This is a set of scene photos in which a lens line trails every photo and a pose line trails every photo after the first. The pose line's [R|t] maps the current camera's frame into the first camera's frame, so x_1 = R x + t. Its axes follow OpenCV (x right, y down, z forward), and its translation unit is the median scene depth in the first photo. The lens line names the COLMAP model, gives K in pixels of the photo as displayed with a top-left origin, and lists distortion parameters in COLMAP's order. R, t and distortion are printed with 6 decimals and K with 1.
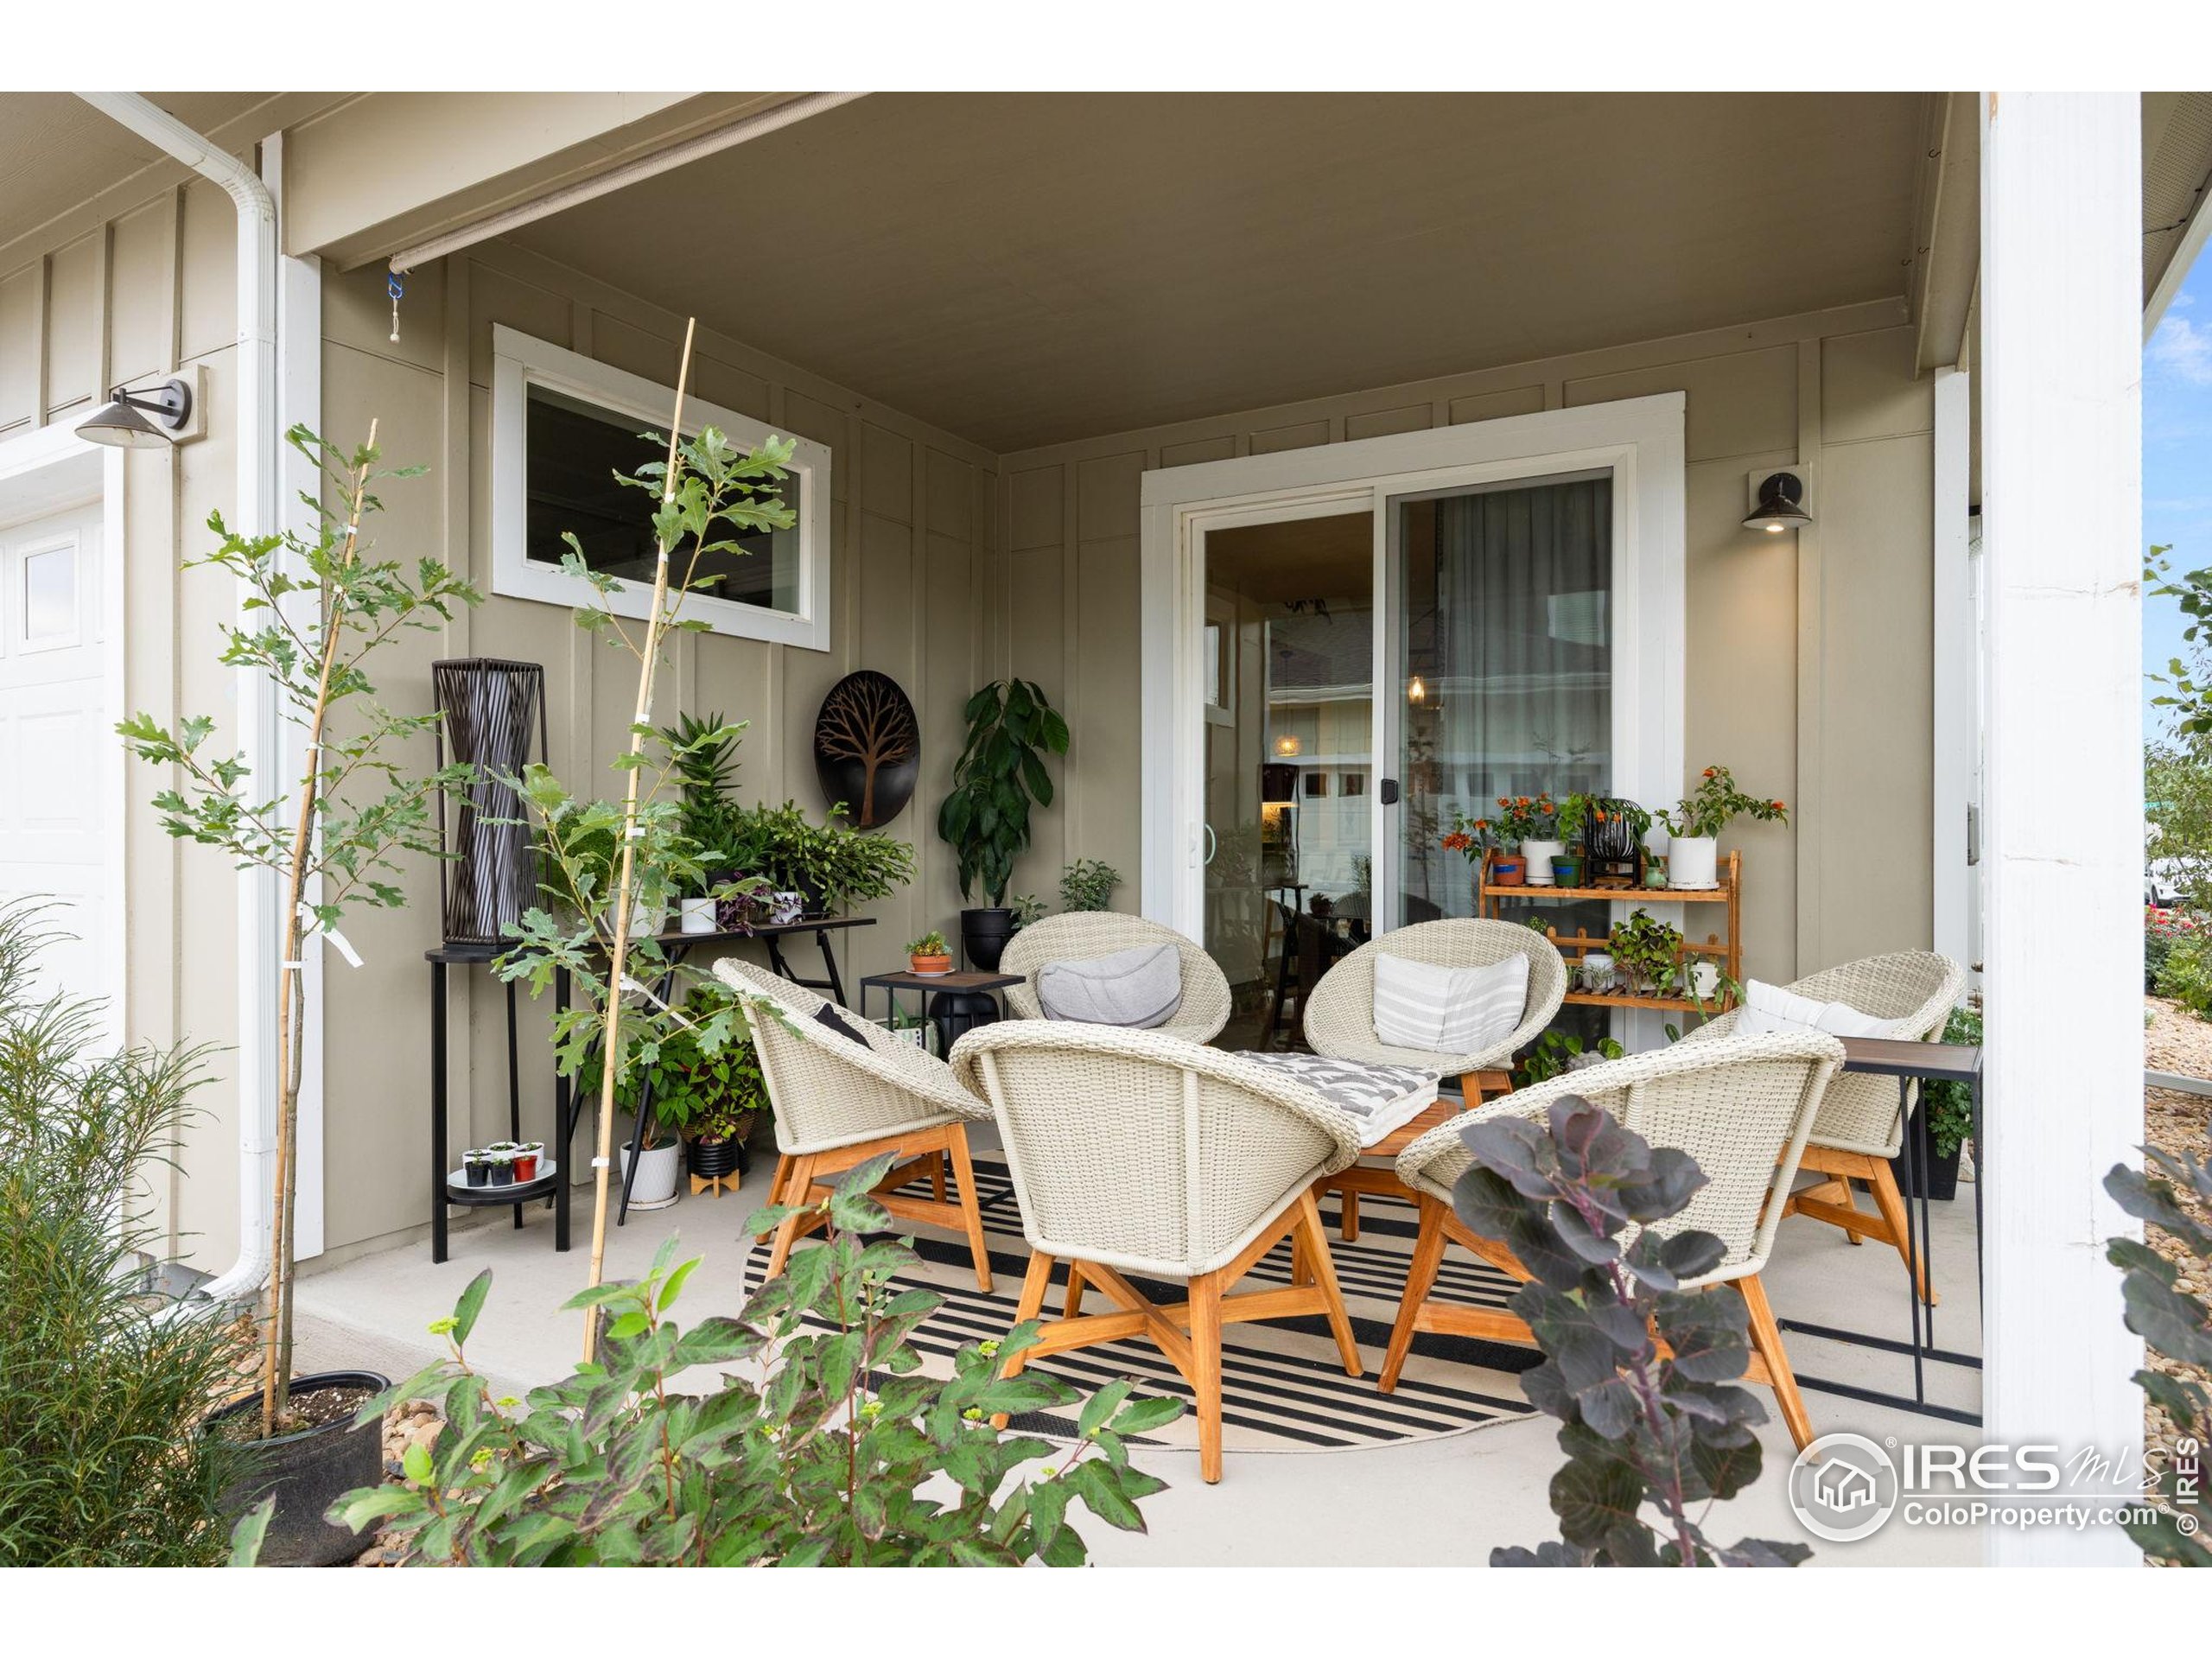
lens RADIAL K [[1310.8, 0, 1106.0], [0, 1310.8, 829.5], [0, 0, 1]] dist [-0.055628, -0.000115]
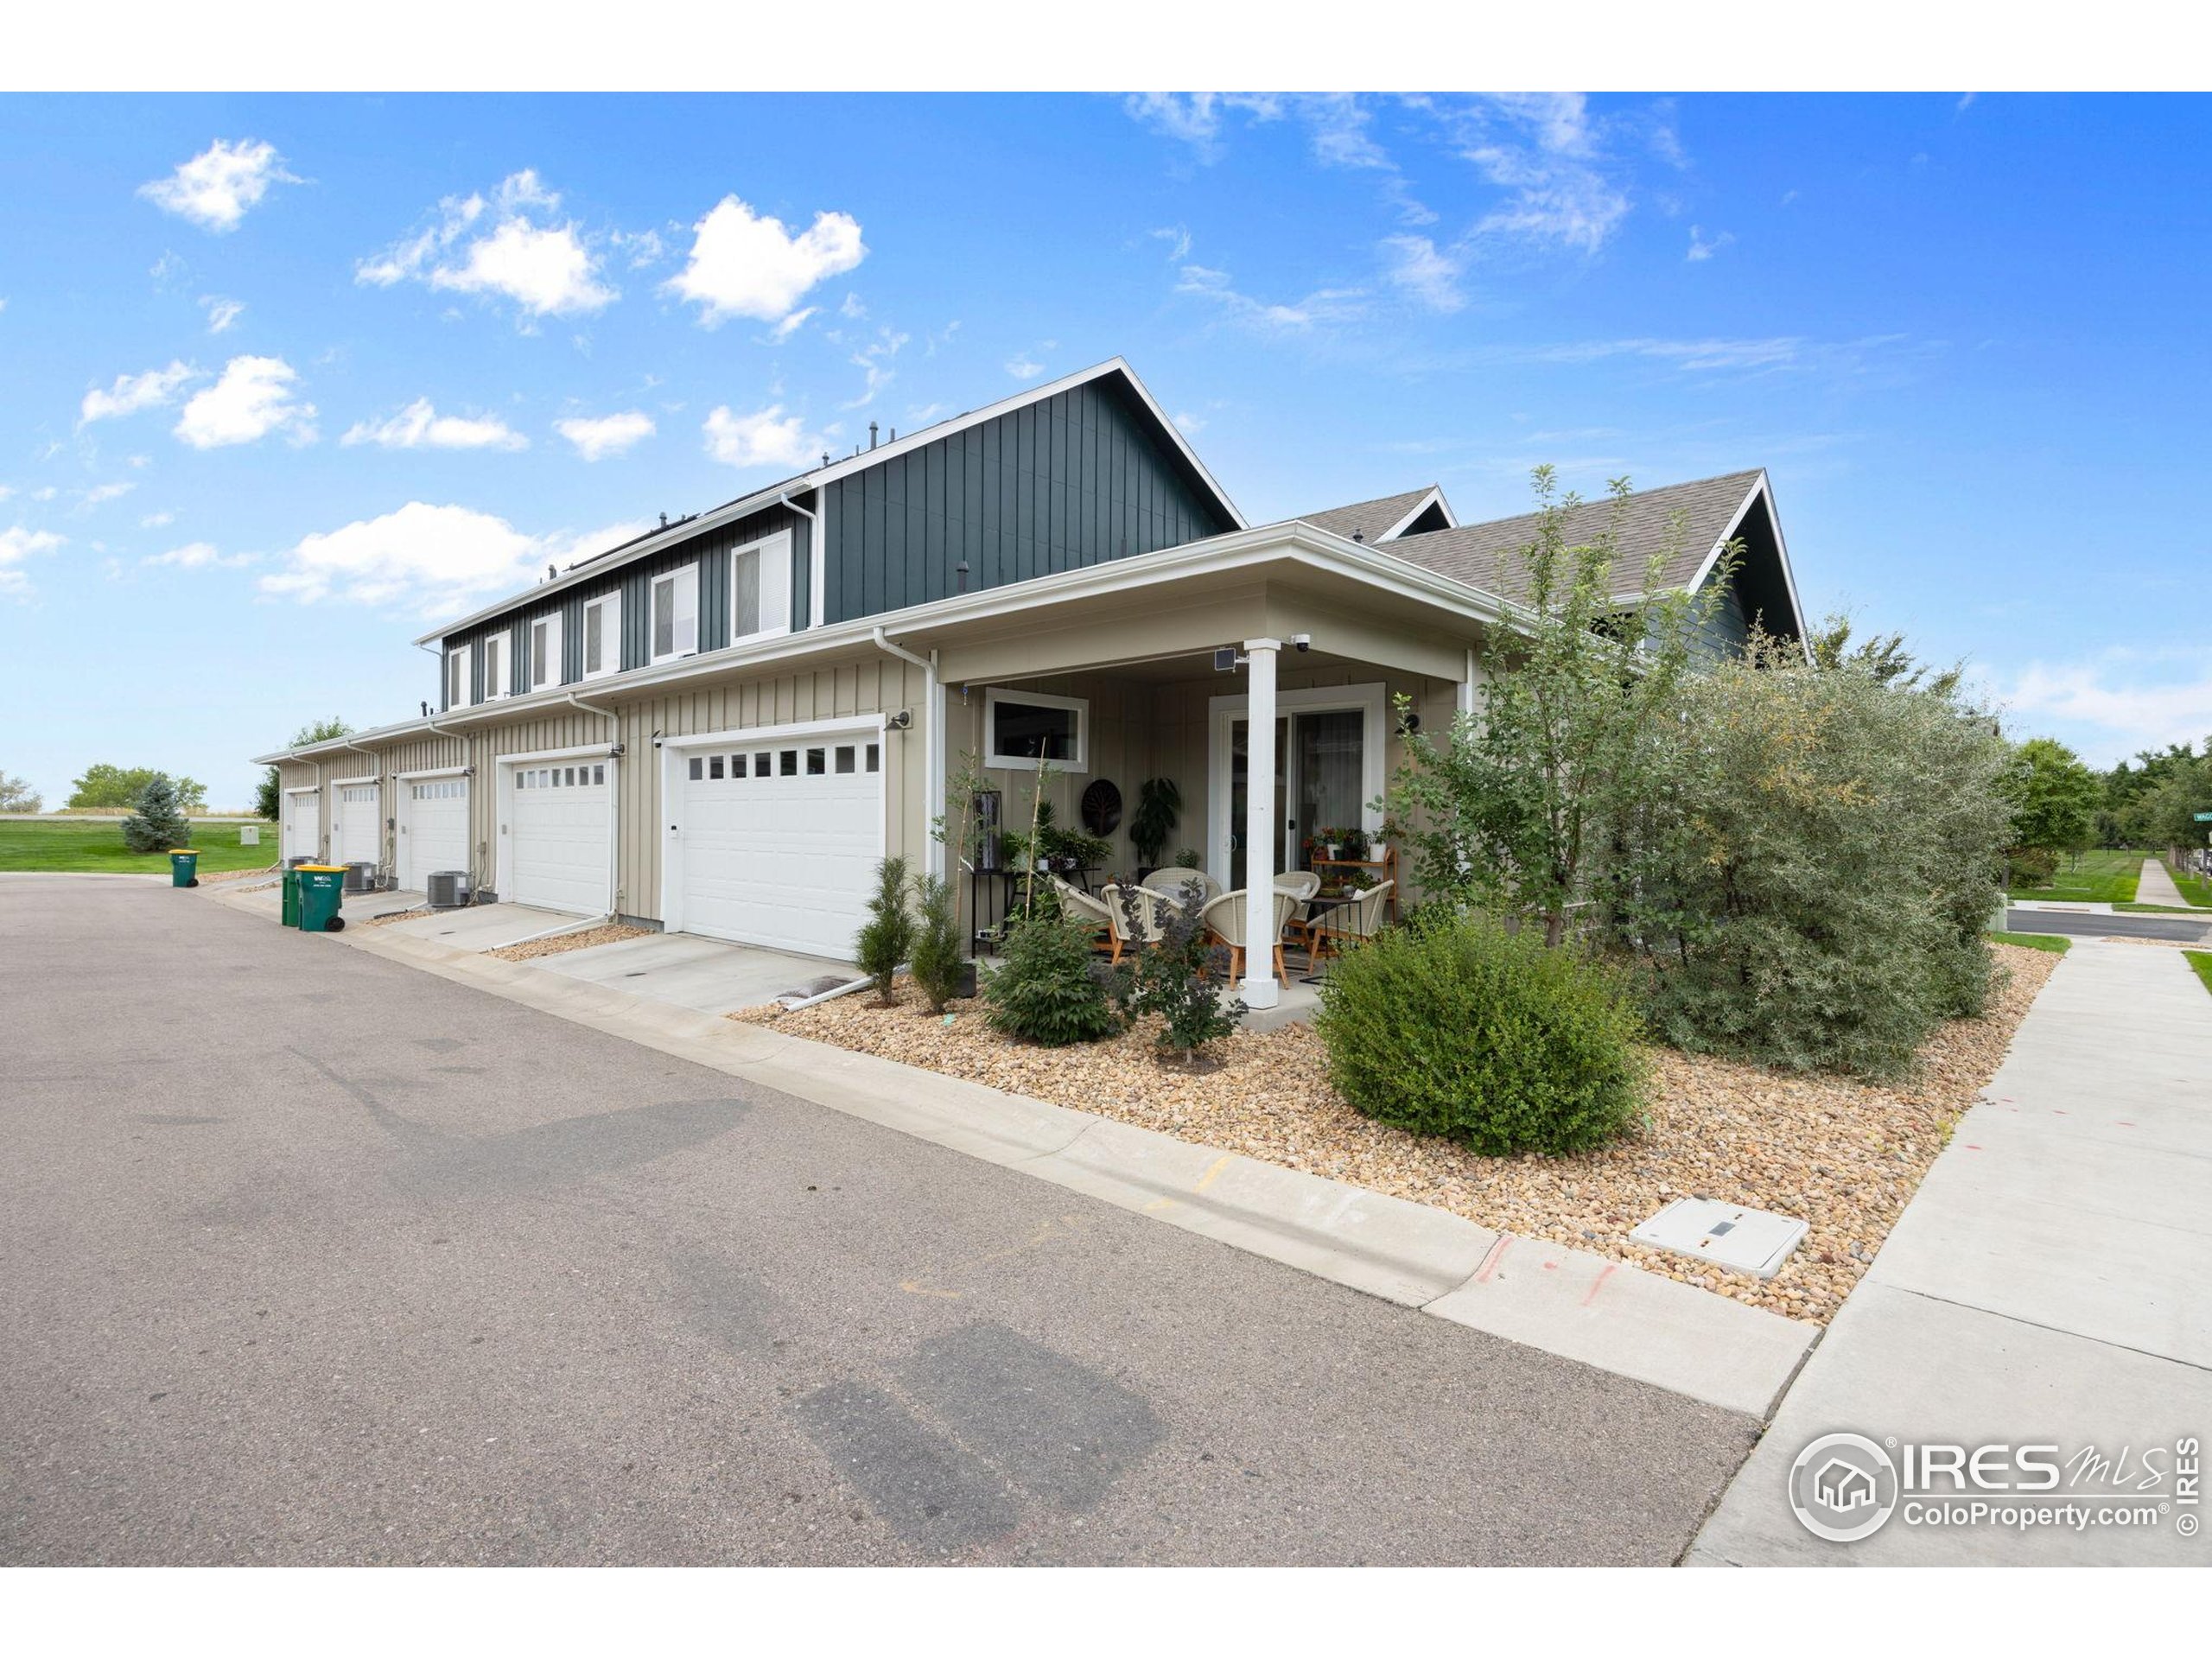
lens RADIAL K [[1015.5, 0, 1106.0], [0, 1015.5, 829.5], [0, 0, 1]] dist [0.000260, 0.000033]
pose [[0.976816, 0.008816, -0.213901, 0.321477], [-0.008392, 0.999961, 0.002892, -0.024805], [0.213918, -0.001030, 0.976851, -1.225053]]
